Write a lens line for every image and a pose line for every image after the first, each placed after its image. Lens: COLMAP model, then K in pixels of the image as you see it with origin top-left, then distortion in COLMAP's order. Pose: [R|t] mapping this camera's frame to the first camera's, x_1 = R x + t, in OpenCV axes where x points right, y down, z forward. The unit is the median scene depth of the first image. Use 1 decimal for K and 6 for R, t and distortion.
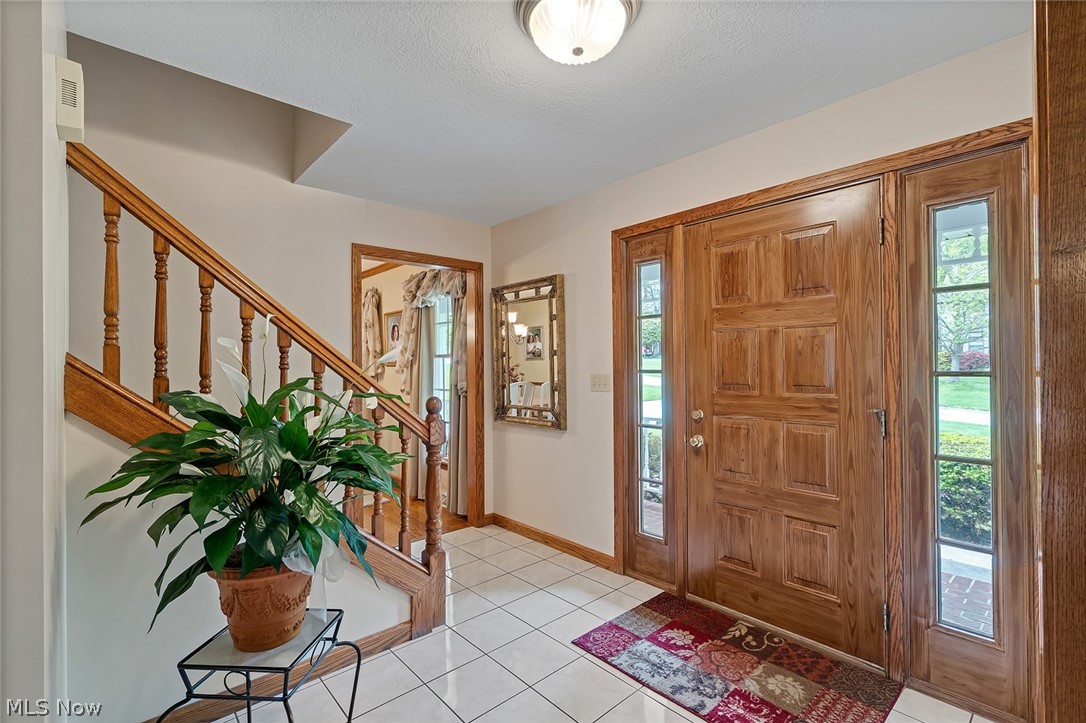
lens RADIAL K [[491.8, 0, 544.4], [0, 491.8, 361.7], [0, 0, 1]] dist [-0.002283, 0.002047]
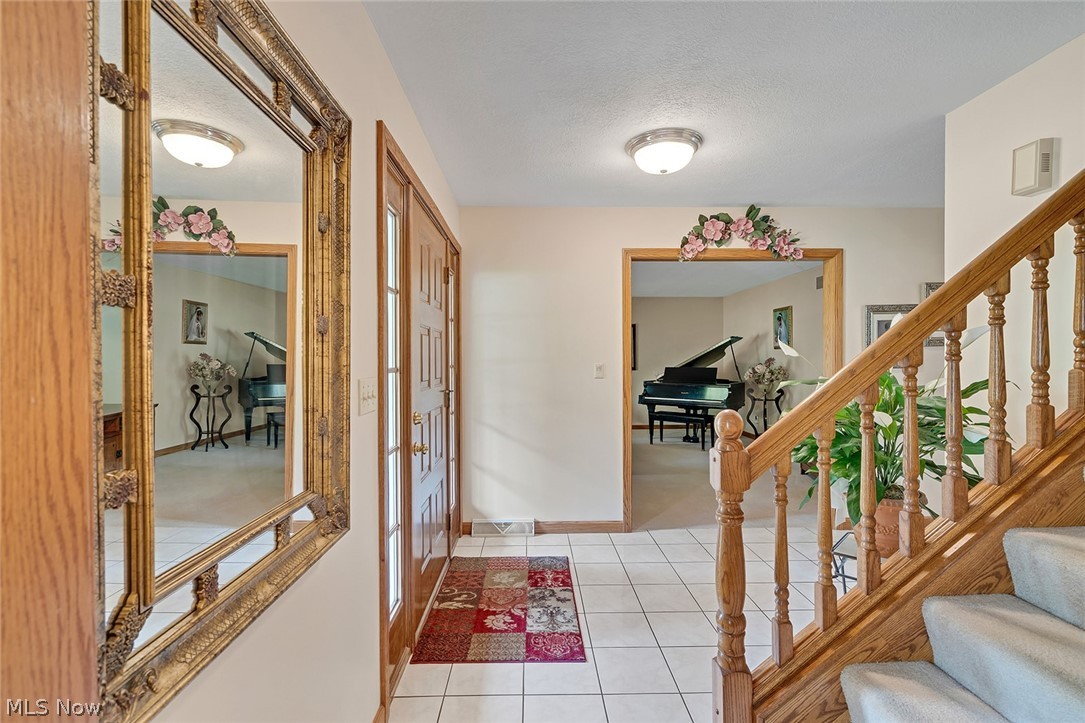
lens RADIAL K [[491.4, 0, 541.0], [0, 491.4, 368.6], [0, 0, 1]] dist [-0.002283, 0.002047]
pose [[-0.765456, -0.004019, 0.643476, -0.485969], [-0.008810, 0.999952, -0.004235, 0.027059], [-0.643428, -0.008911, -0.765455, 1.823826]]
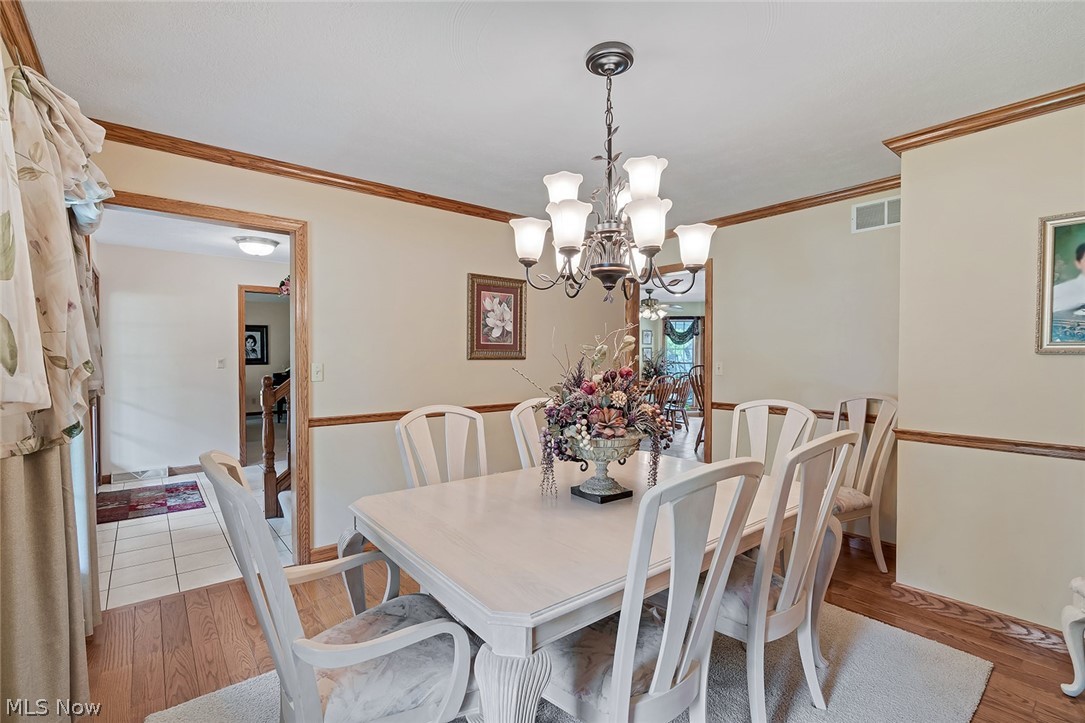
lens RADIAL K [[491.4, 0, 544.5], [0, 491.4, 358.4], [0, 0, 1]] dist [-0.002283, 0.002047]
pose [[-0.999384, 0.003205, 0.034946, -1.333990], [0.002808, 0.999931, -0.011411, 0.034310], [-0.034980, -0.011306, -0.999324, 2.911815]]
